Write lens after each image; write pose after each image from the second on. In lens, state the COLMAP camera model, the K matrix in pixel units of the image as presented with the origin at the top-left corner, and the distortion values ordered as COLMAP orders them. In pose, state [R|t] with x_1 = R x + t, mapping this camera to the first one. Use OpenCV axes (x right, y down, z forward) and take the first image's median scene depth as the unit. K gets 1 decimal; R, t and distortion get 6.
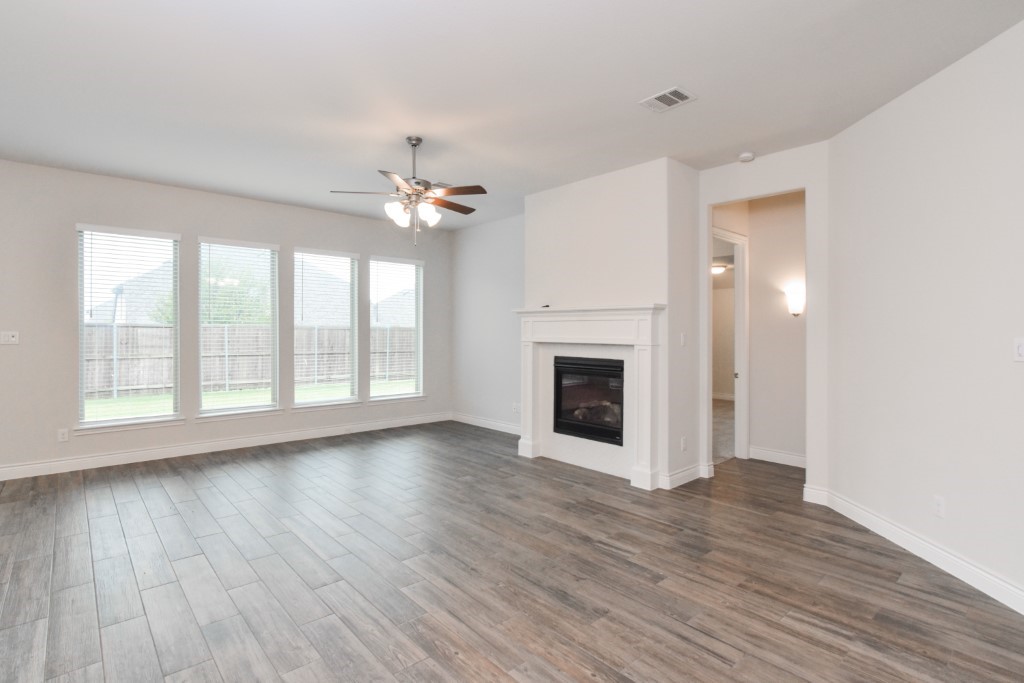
lens RADIAL K [[500.5, 0, 502.6], [0, 500.5, 339.0], [0, 0, 1]] dist [-0.007669, 0.006565]
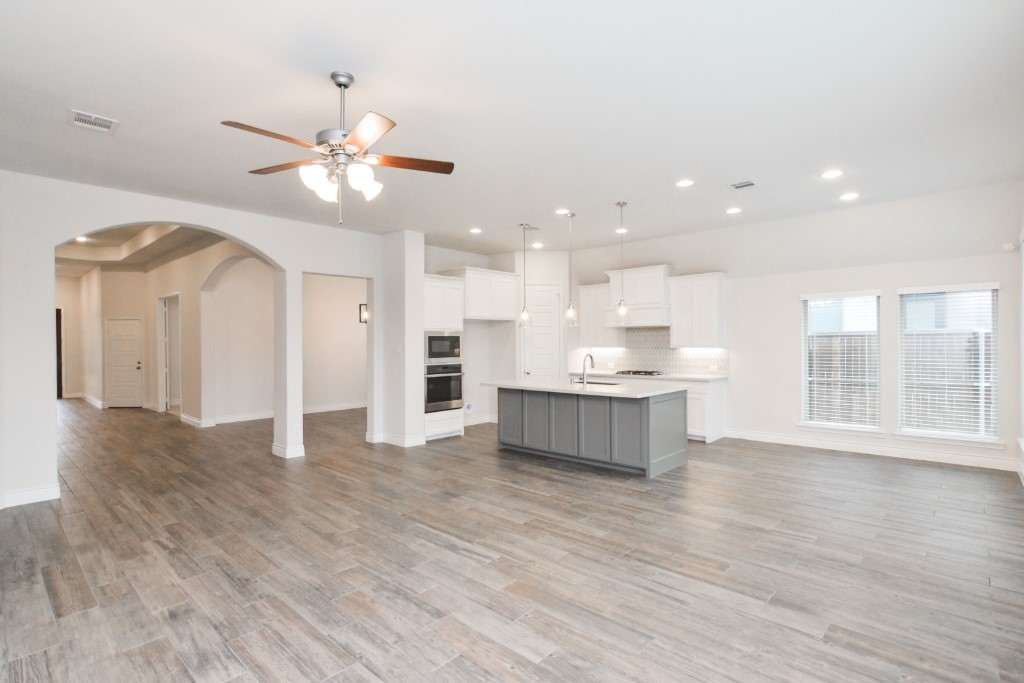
lens RADIAL K [[500.5, 0, 513.3], [0, 500.5, 346.8], [0, 0, 1]] dist [-0.007669, 0.006565]
pose [[-0.993483, 0.004990, -0.113873, -0.391368], [0.002576, 0.999769, 0.021340, -0.038375], [0.113953, 0.020908, -0.993266, 2.002961]]
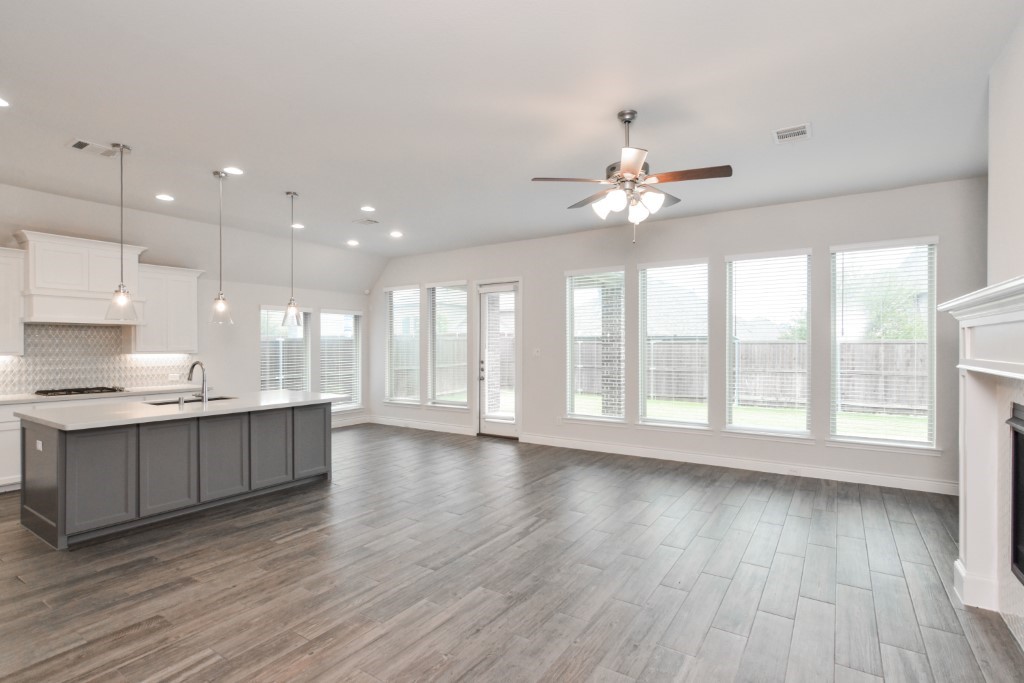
lens RADIAL K [[500.5, 0, 510.6], [0, 500.5, 345.0], [0, 0, 1]] dist [-0.007669, 0.006565]
pose [[0.268770, -0.004089, -0.963196, 0.648871], [-0.009647, 0.999929, -0.006937, -0.016259], [0.963156, 0.011156, 0.268711, 0.686860]]
